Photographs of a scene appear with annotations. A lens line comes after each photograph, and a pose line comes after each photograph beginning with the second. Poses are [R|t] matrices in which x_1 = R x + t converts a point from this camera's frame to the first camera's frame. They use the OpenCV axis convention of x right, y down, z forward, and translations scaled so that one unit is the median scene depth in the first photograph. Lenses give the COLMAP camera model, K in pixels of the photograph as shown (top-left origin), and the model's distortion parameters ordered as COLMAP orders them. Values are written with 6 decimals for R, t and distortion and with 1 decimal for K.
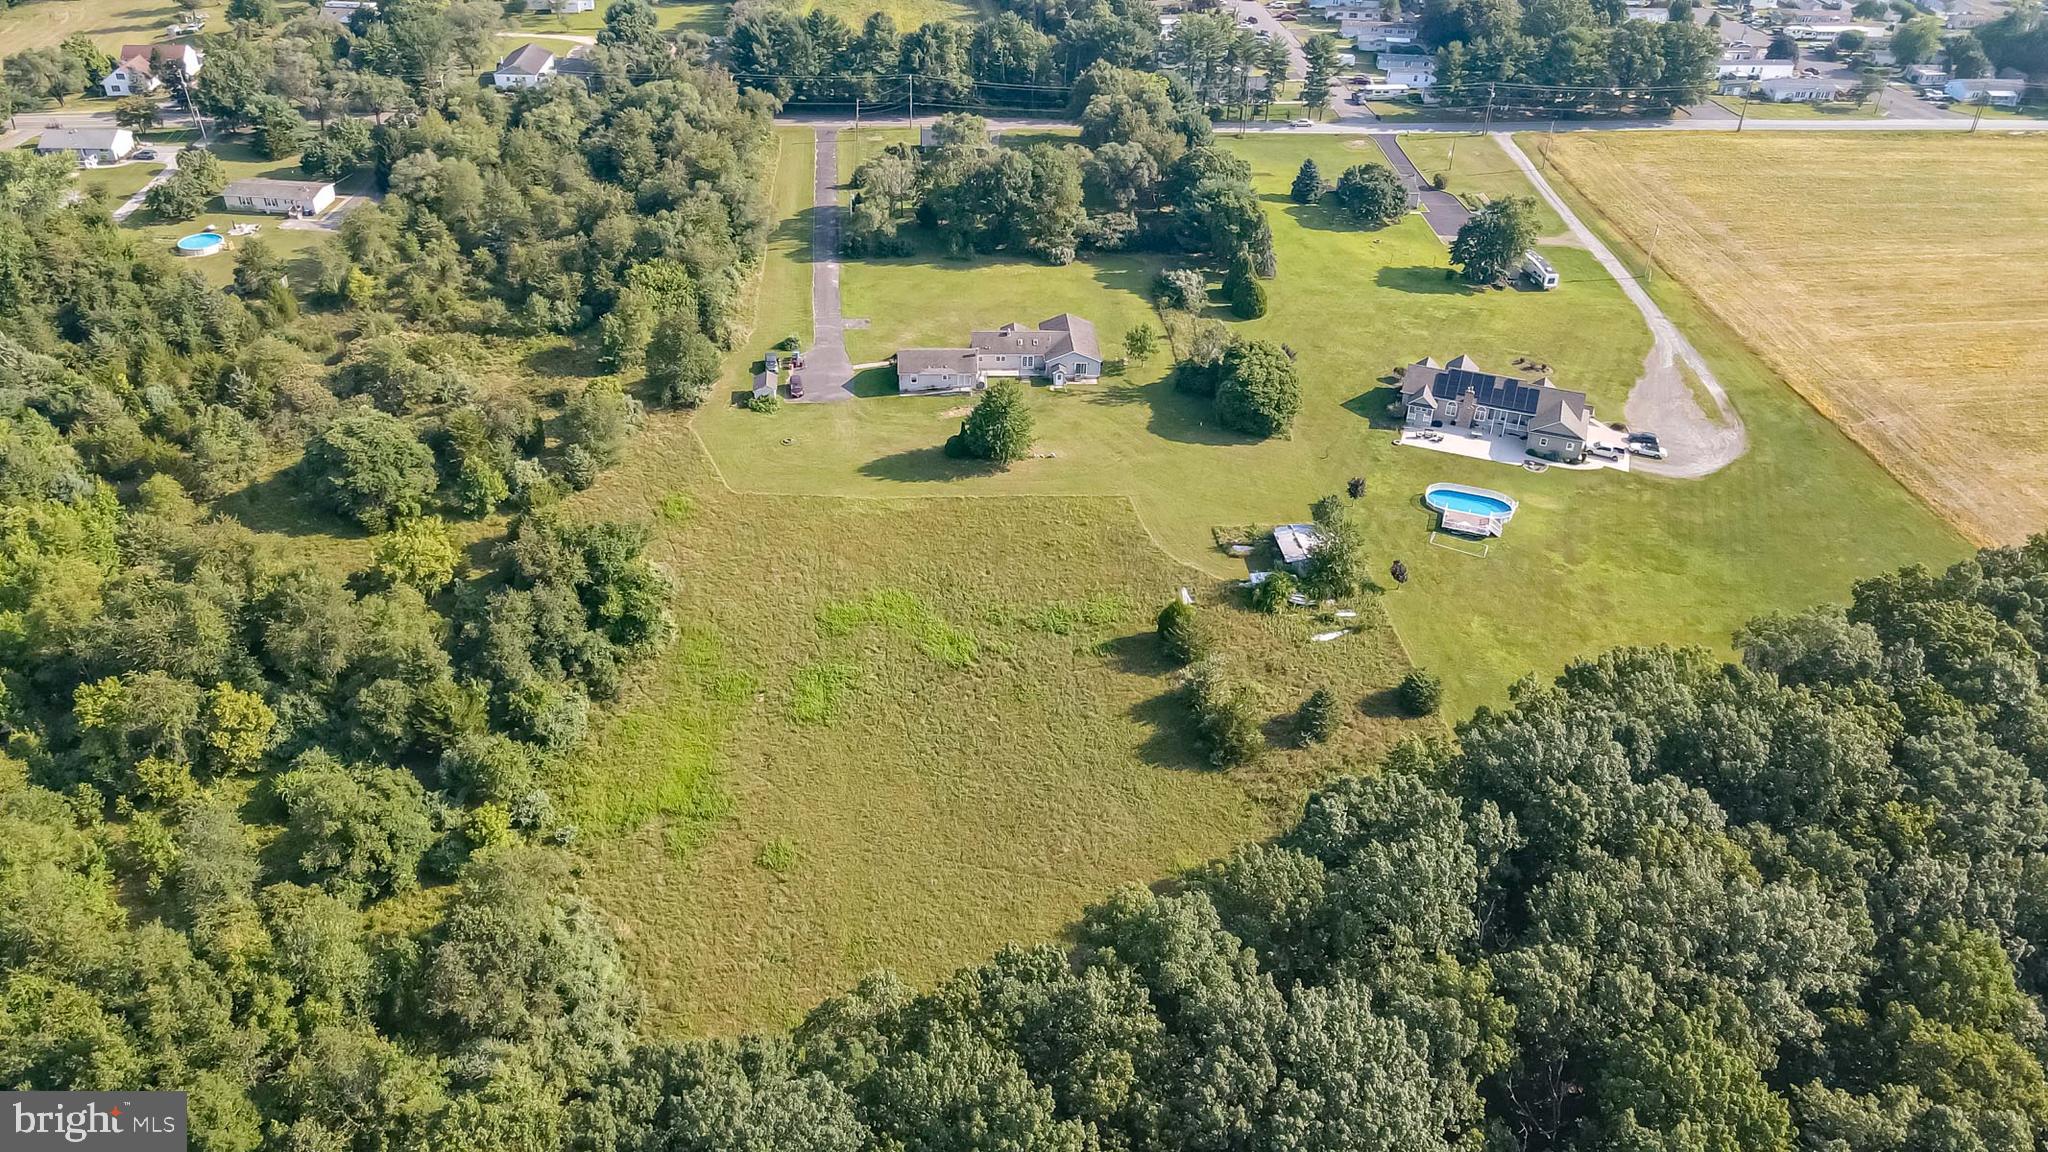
lens RADIAL K [[1510.2, 0, 1040.4], [0, 1510.2, 574.6], [0, 0, 1]] dist [0.001183, 0.024365]
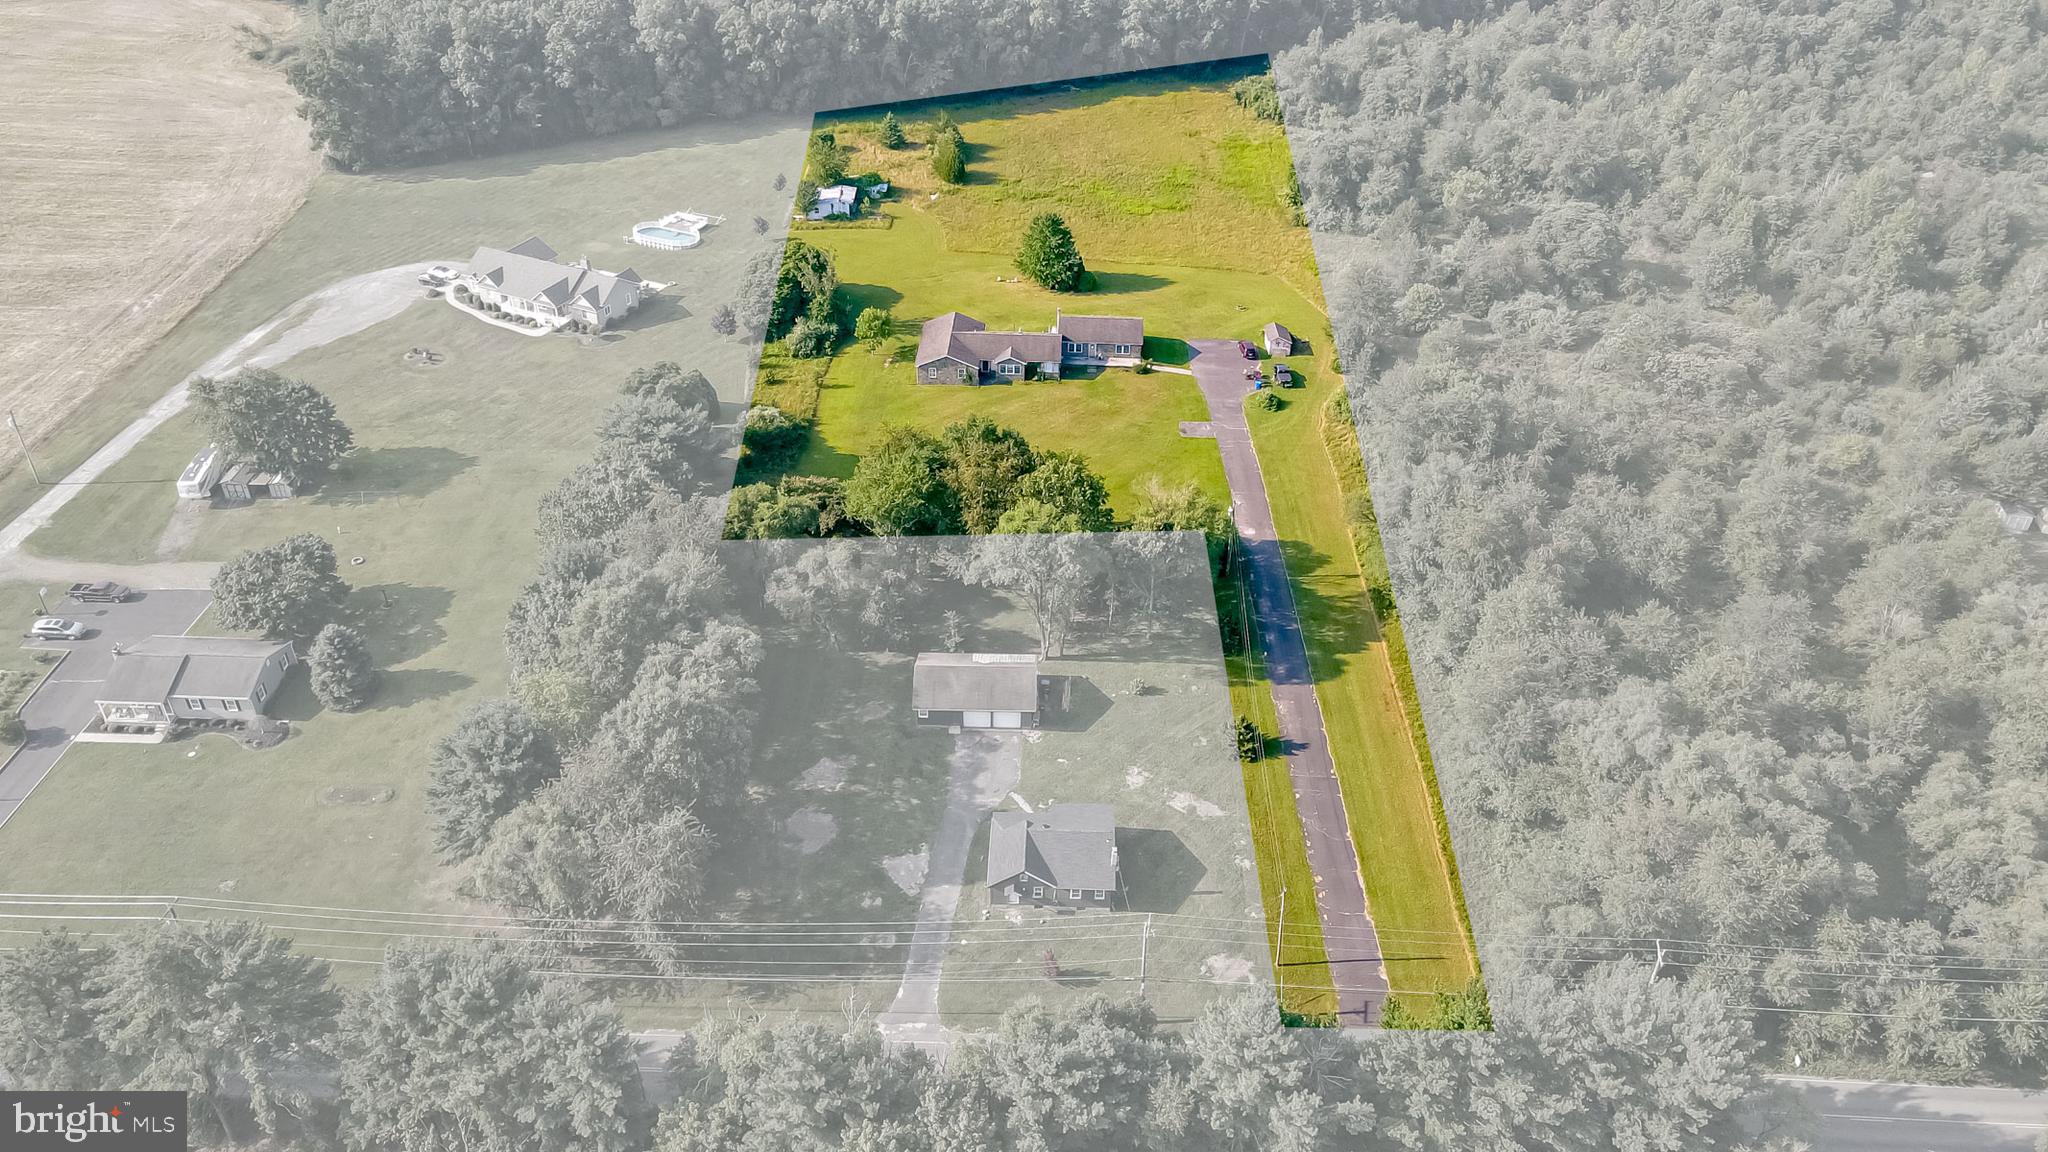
lens RADIAL K [[1510.2, 0, 1040.4], [0, 1510.2, 574.6], [0, 0, 1]] dist [0.001183, 0.024365]
pose [[-0.993040, -0.095303, 0.069205, -0.106864], [0.030985, 0.355490, 0.934166, -0.928812], [-0.113631, 0.929809, -0.350063, 1.422162]]
